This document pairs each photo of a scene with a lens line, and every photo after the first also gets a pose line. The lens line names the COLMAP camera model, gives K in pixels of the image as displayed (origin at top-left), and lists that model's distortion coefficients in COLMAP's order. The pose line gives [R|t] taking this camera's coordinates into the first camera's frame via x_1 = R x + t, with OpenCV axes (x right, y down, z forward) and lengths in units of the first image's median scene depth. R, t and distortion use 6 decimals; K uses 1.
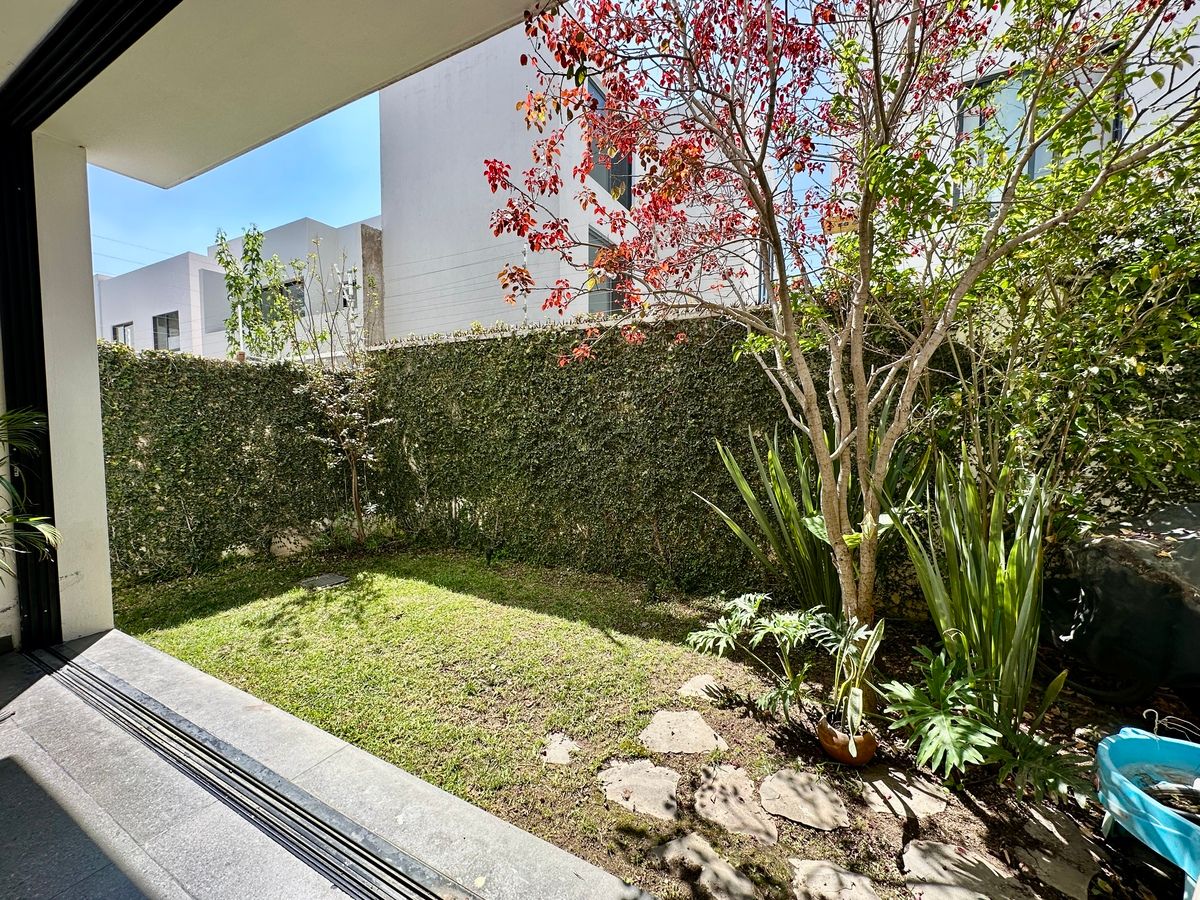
lens RADIAL K [[480.9, 0, 597.2], [0, 480.9, 449.1], [0, 0, 1]] dist [-0.001552, 0.000754]
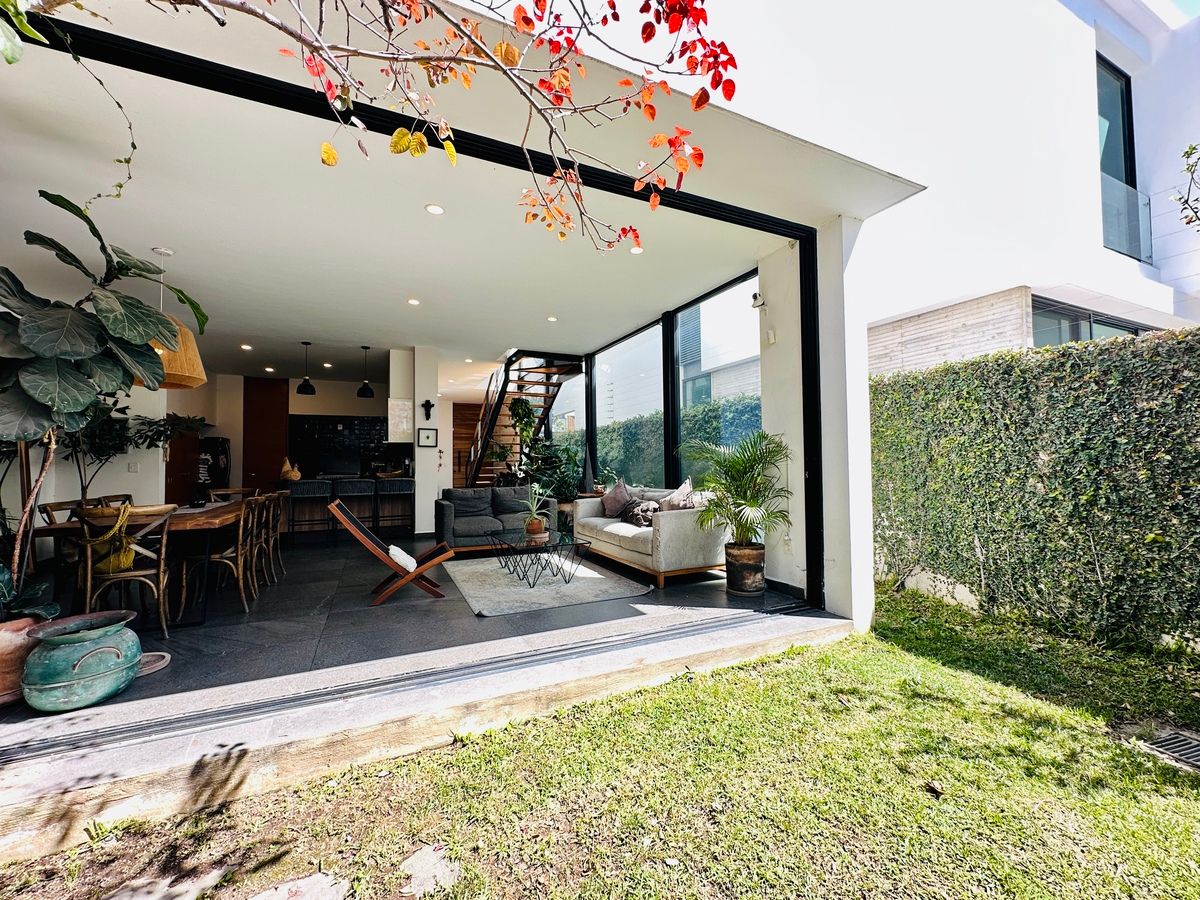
lens RADIAL K [[480.9, 0, 596.3], [0, 480.9, 449.7], [0, 0, 1]] dist [-0.001552, 0.000754]
pose [[-0.601797, -0.020688, -0.798381, 0.209540], [-0.037543, 0.999292, 0.002404, -0.002694], [0.797766, 0.031420, -0.602148, 0.954618]]
